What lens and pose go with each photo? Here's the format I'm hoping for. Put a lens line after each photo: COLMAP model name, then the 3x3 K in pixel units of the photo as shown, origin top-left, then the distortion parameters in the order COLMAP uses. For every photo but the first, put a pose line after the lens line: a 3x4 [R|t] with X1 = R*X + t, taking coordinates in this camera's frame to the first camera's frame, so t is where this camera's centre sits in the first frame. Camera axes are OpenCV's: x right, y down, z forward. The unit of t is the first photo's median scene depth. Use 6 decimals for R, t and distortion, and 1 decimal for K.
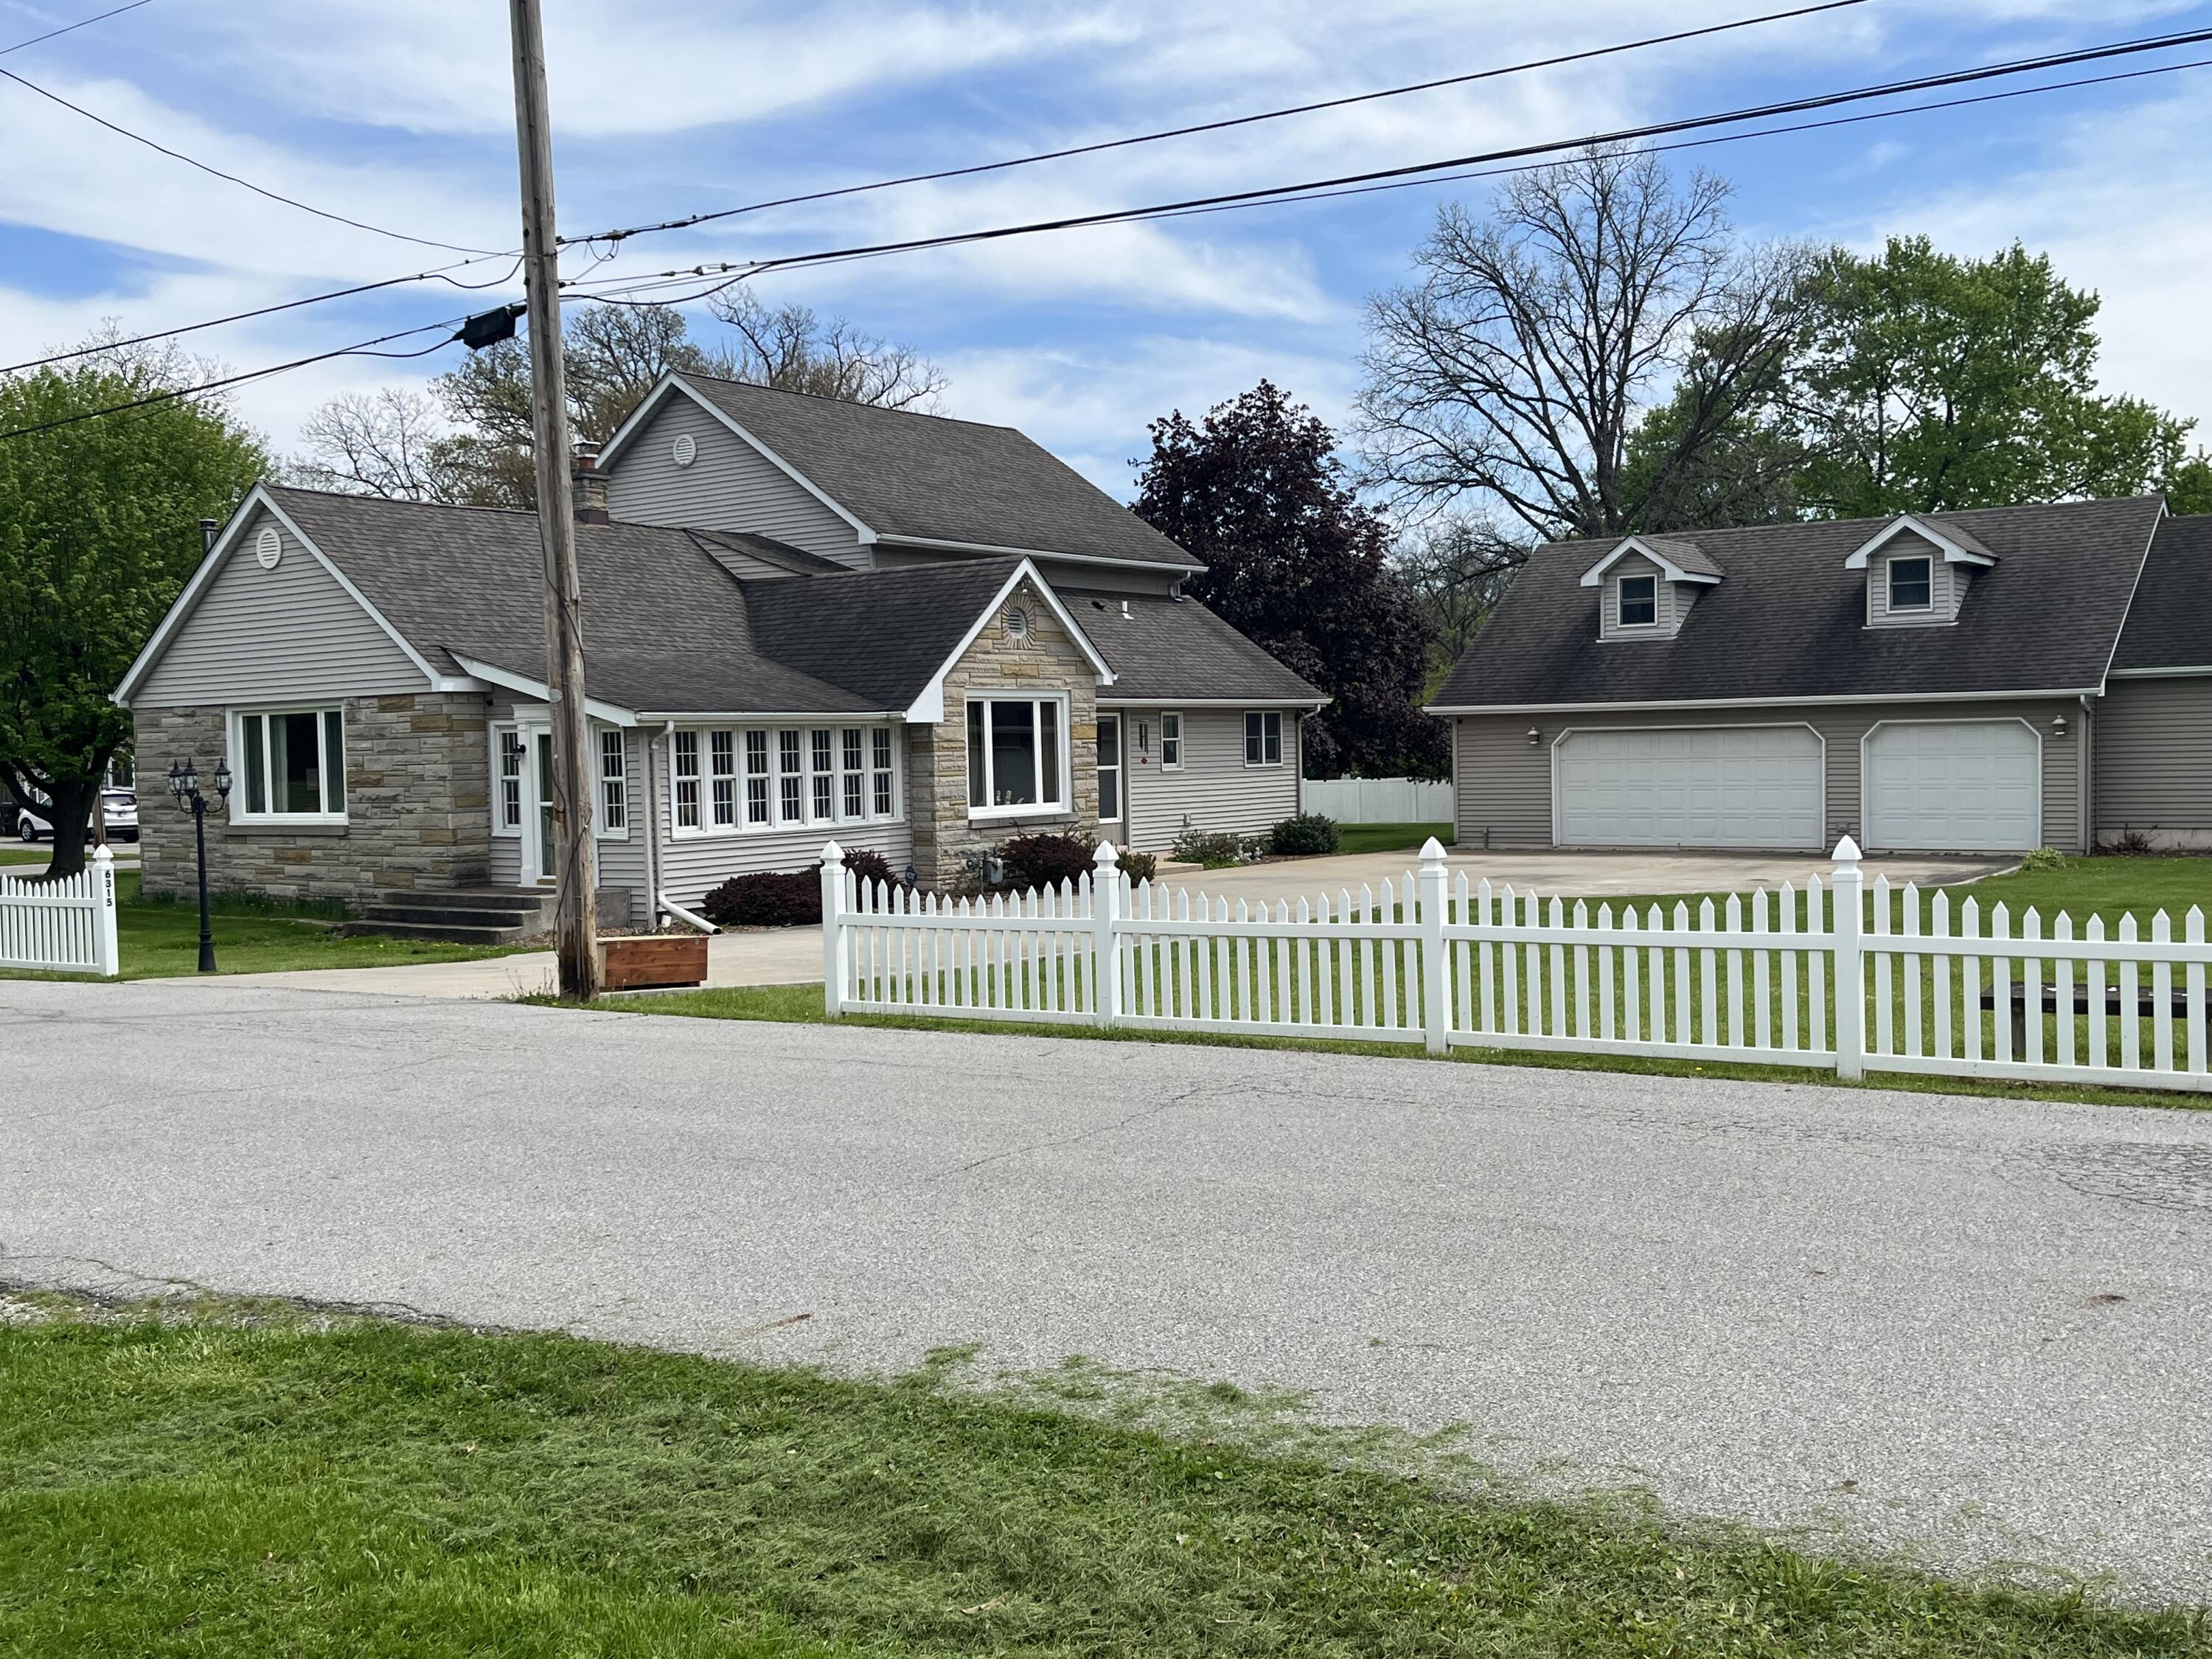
lens RADIAL K [[2111.8, 0, 1125.2], [0, 2111.8, 846.5], [0, 0, 1]] dist [0.131527, -0.390270]
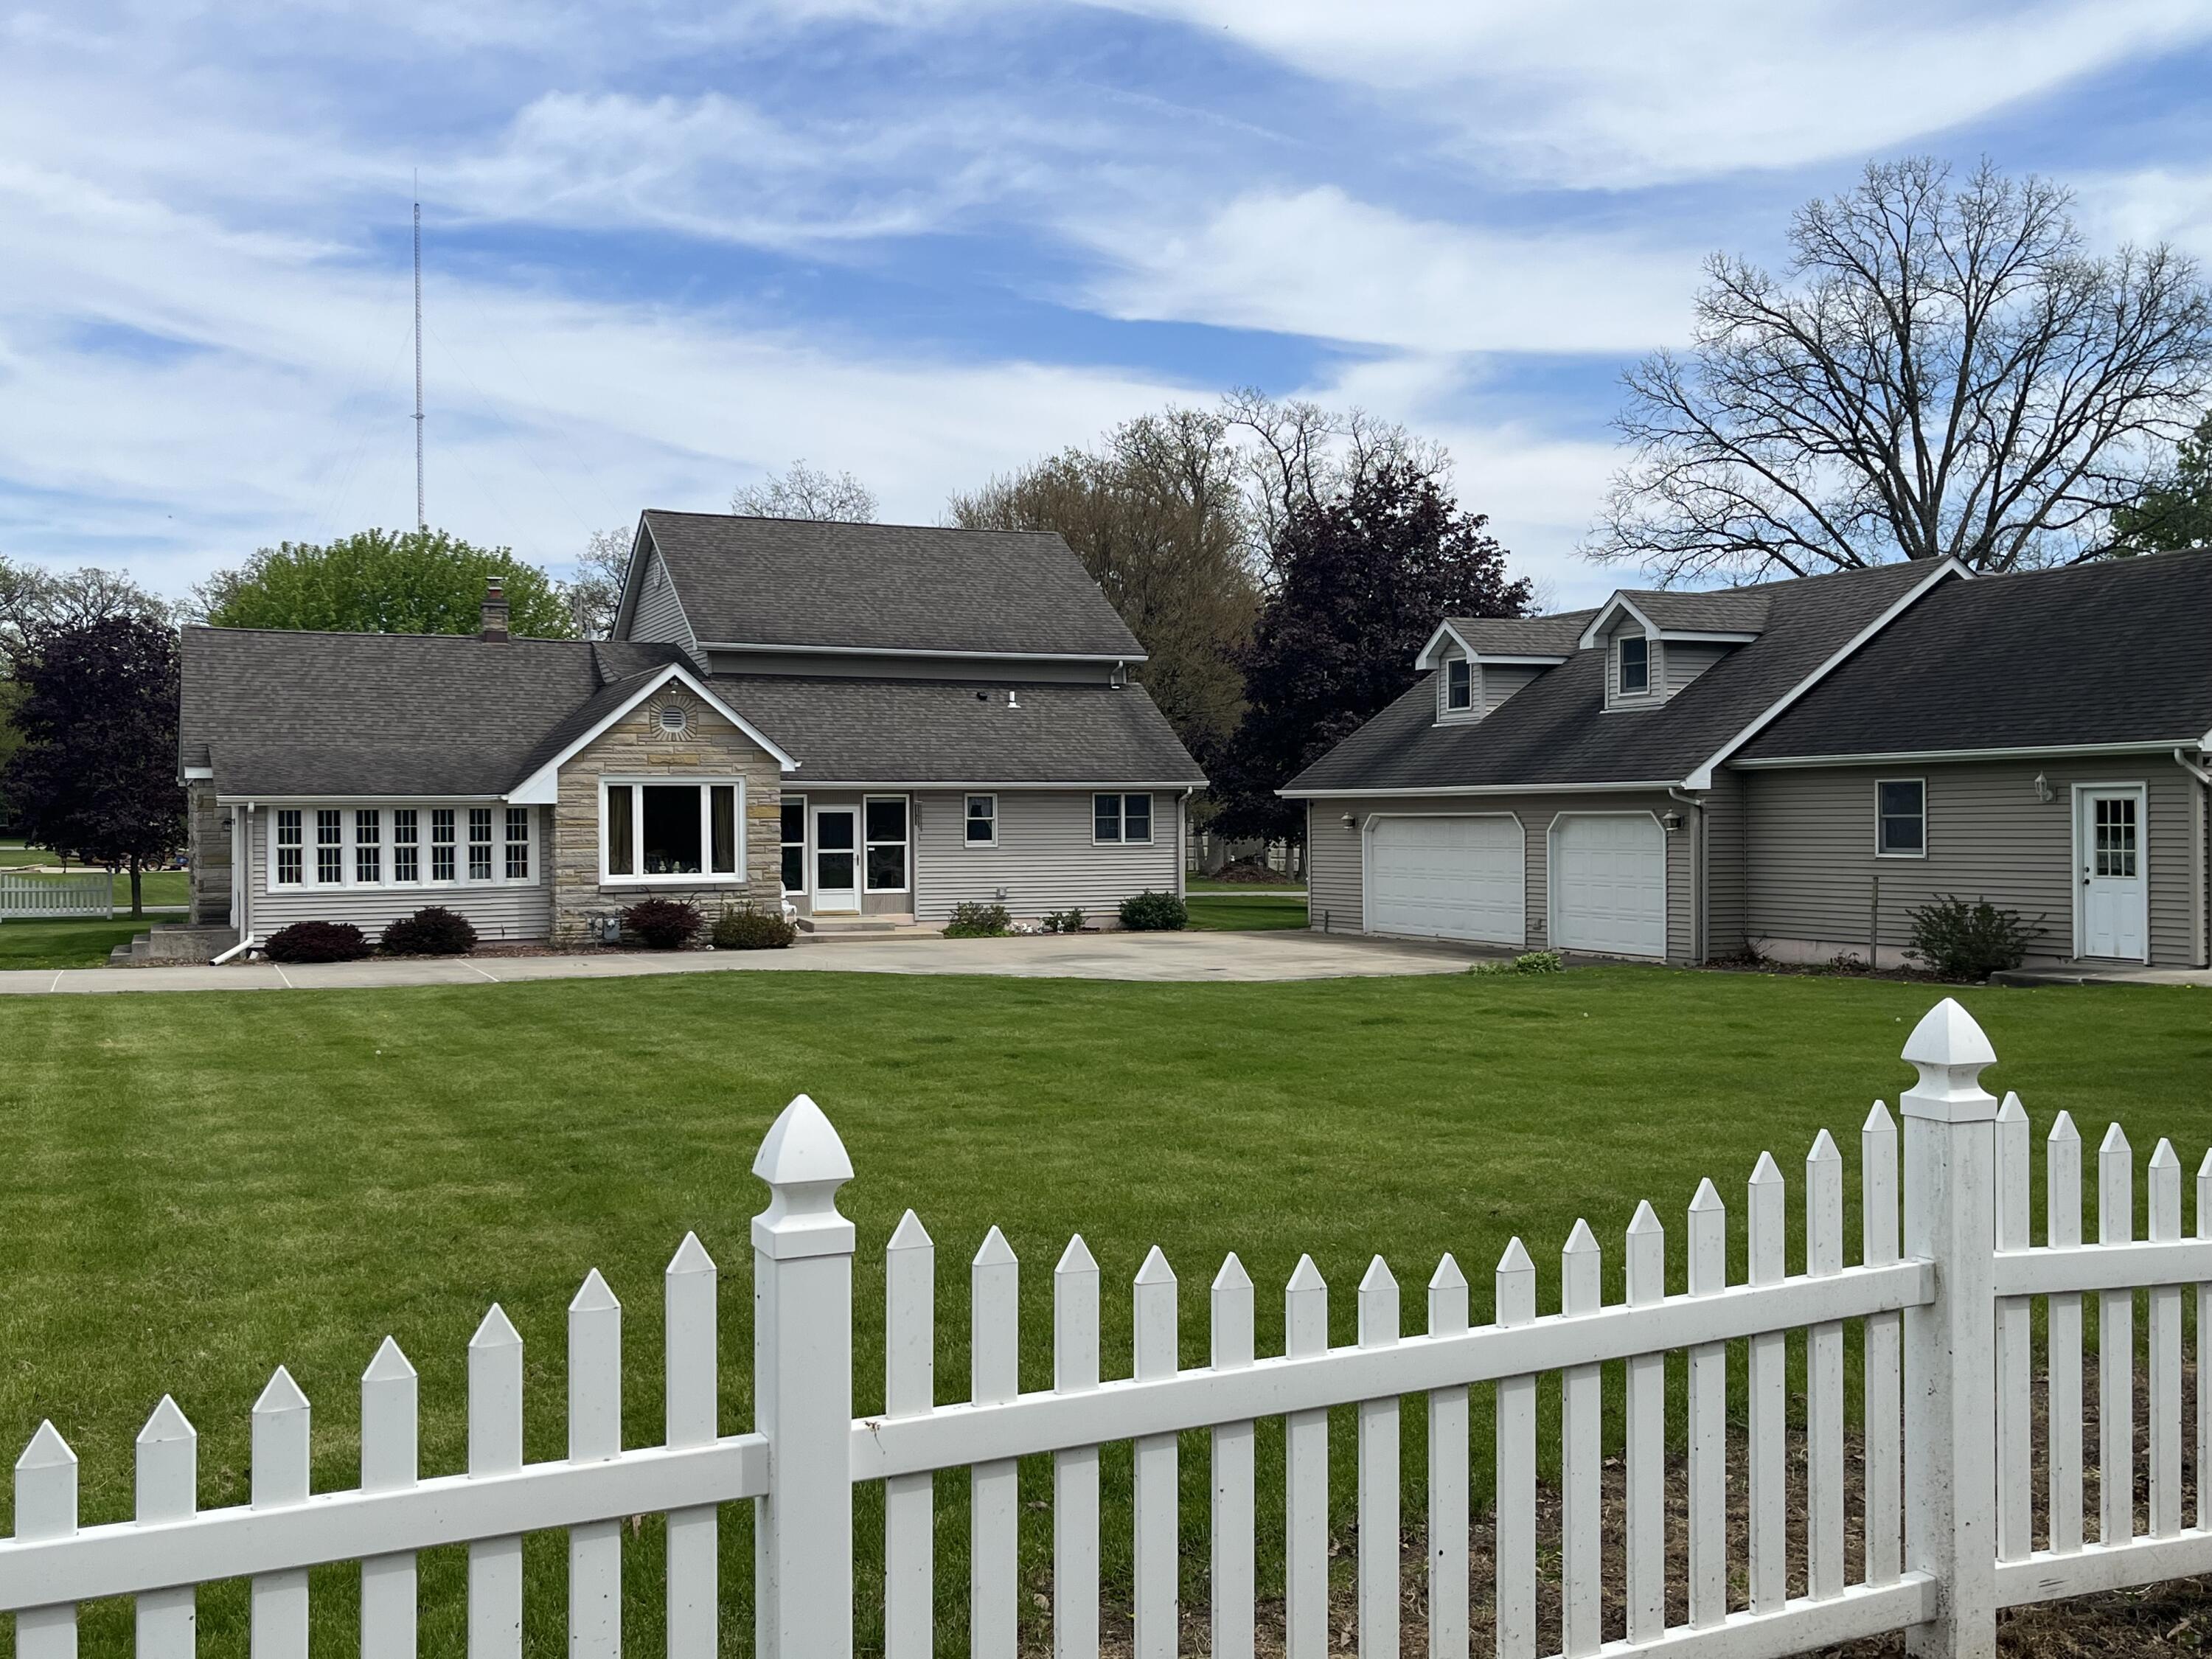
lens RADIAL K [[2132.1, 0, 1099.4], [0, 2132.1, 821.3], [0, 0, 1]] dist [0.074739, -0.106588]
pose [[0.866379, 0.015059, -0.499161, 0.765062], [-0.035940, 0.998834, -0.032246, -0.019785], [0.498093, 0.045877, 0.865909, 0.095868]]
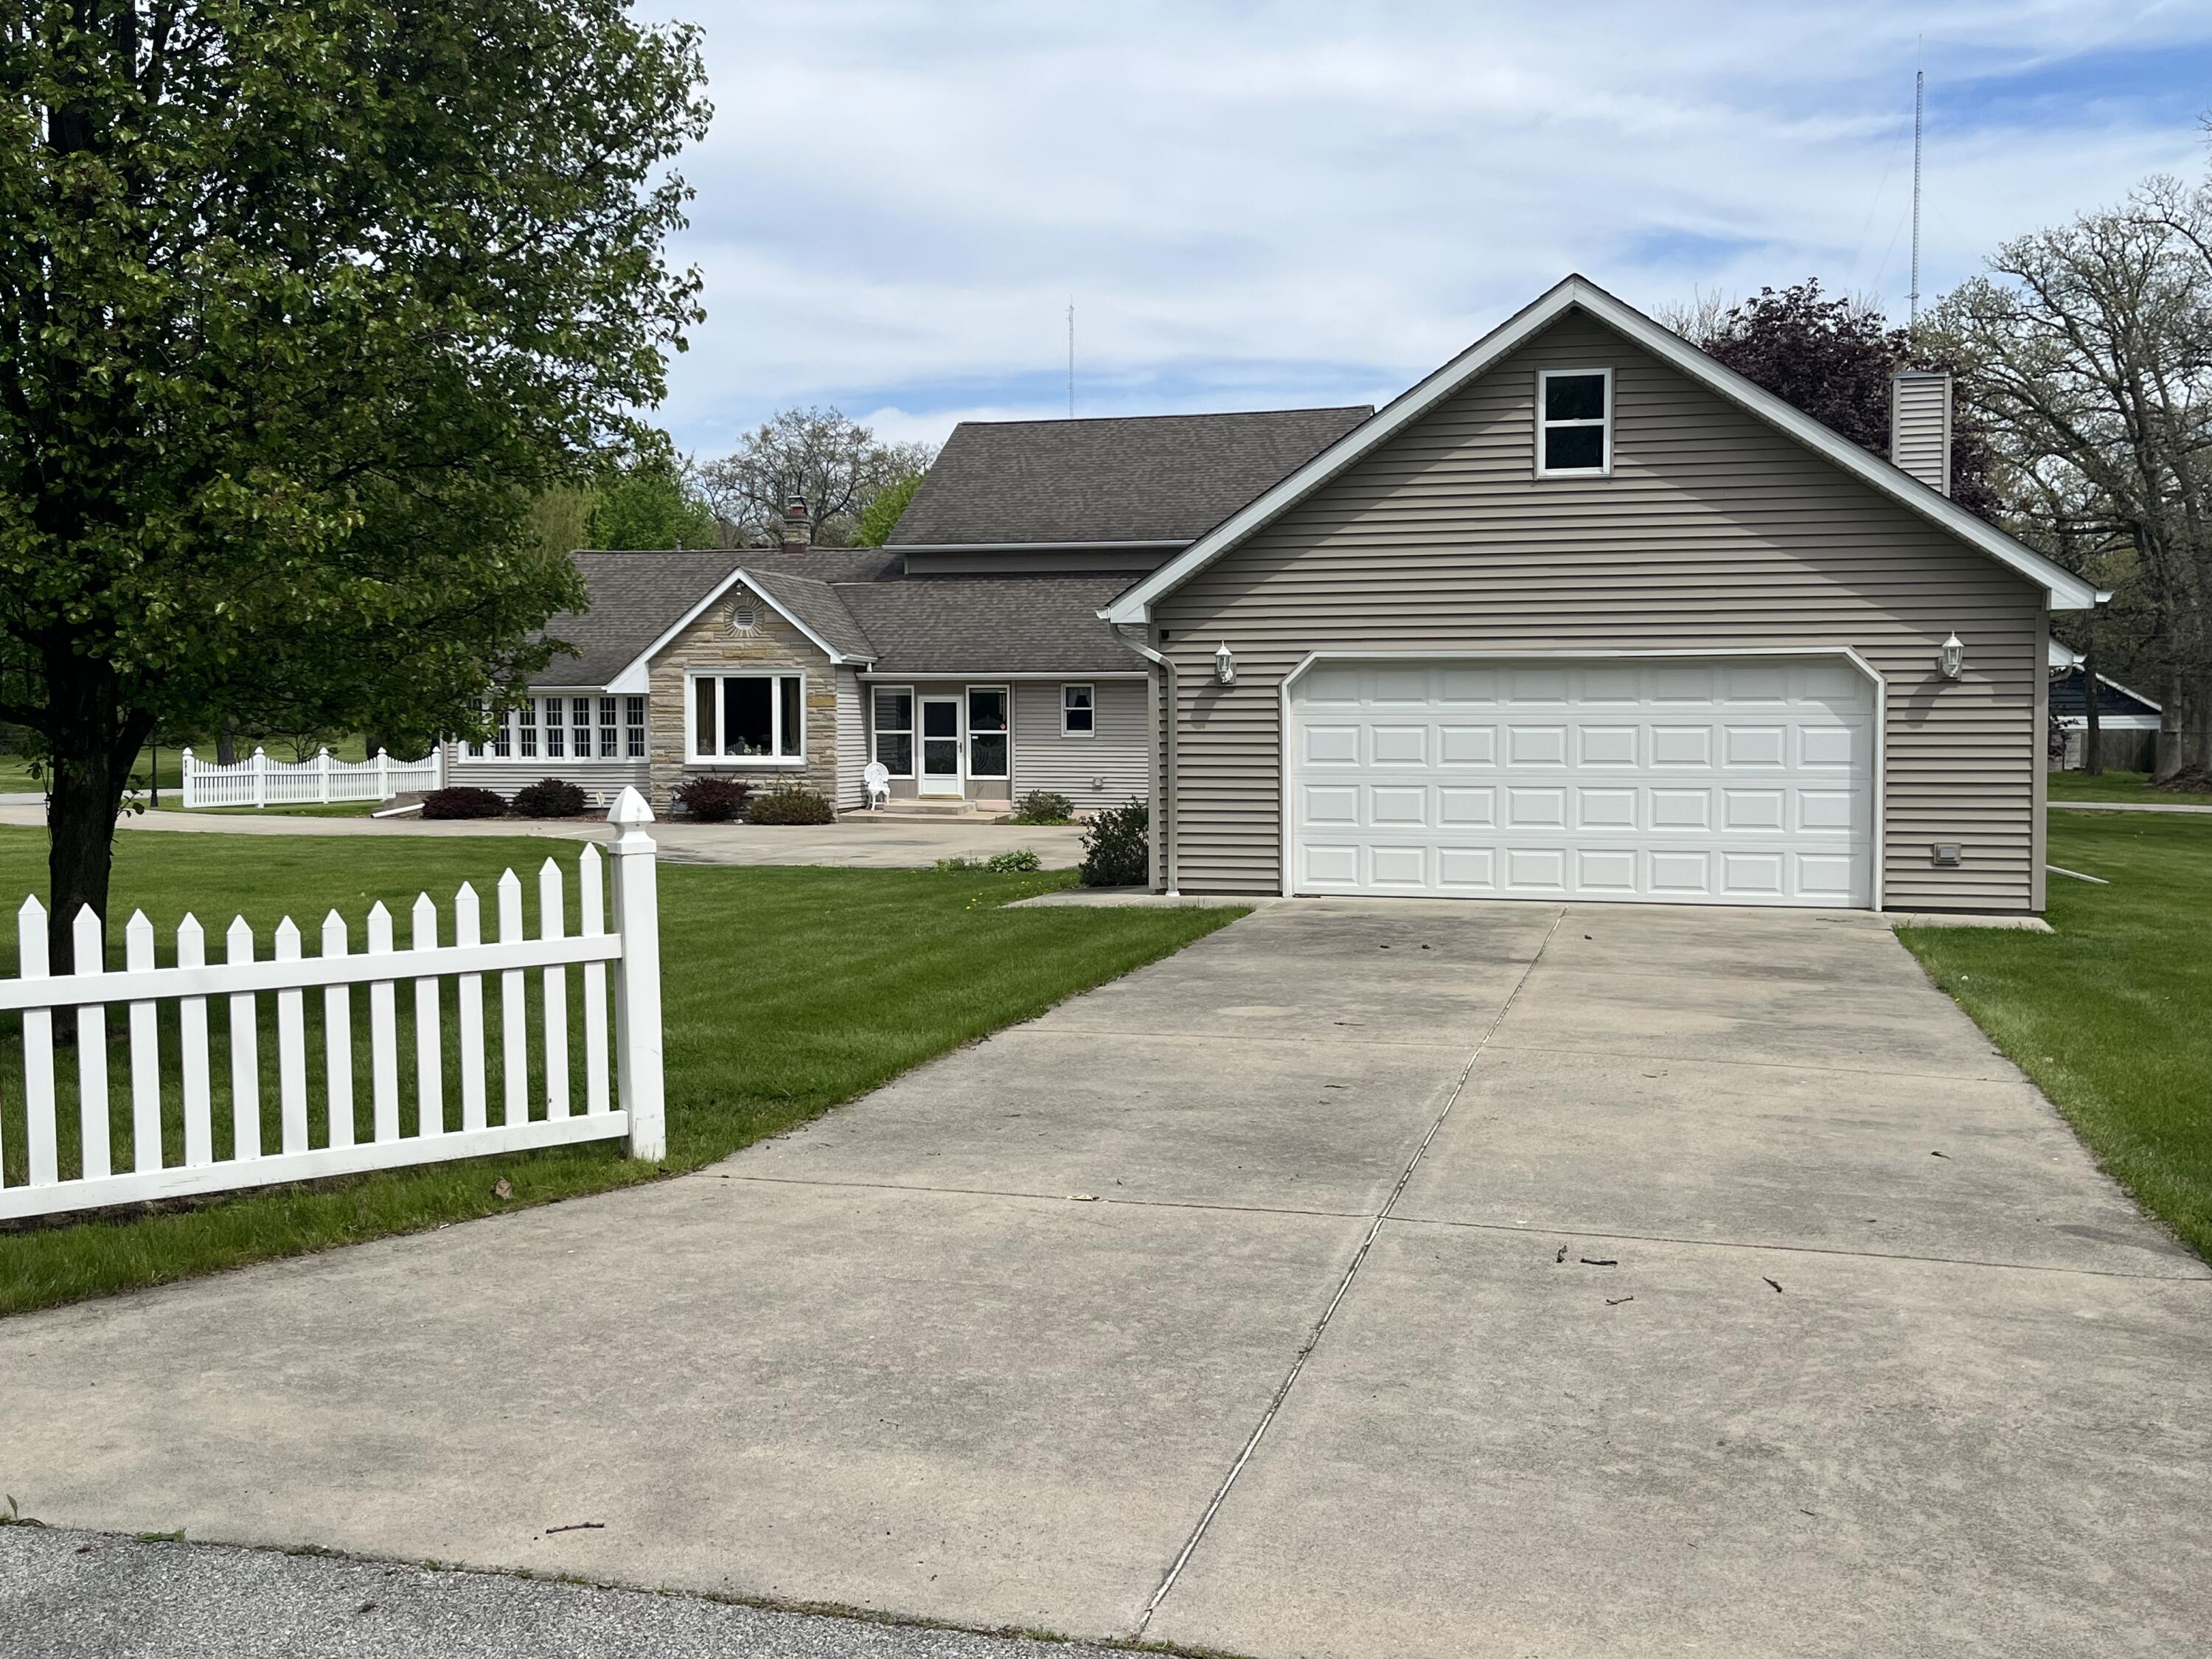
lens RADIAL K [[2153.2, 0, 1074.8], [0, 2153.2, 856.1], [0, 0, 1]] dist [0.092949, -0.129646]
pose [[0.343740, 0.079472, -0.935696, 1.324504], [-0.054046, 0.996435, 0.064776, -0.057456], [0.937508, 0.028304, 0.346810, 0.748433]]
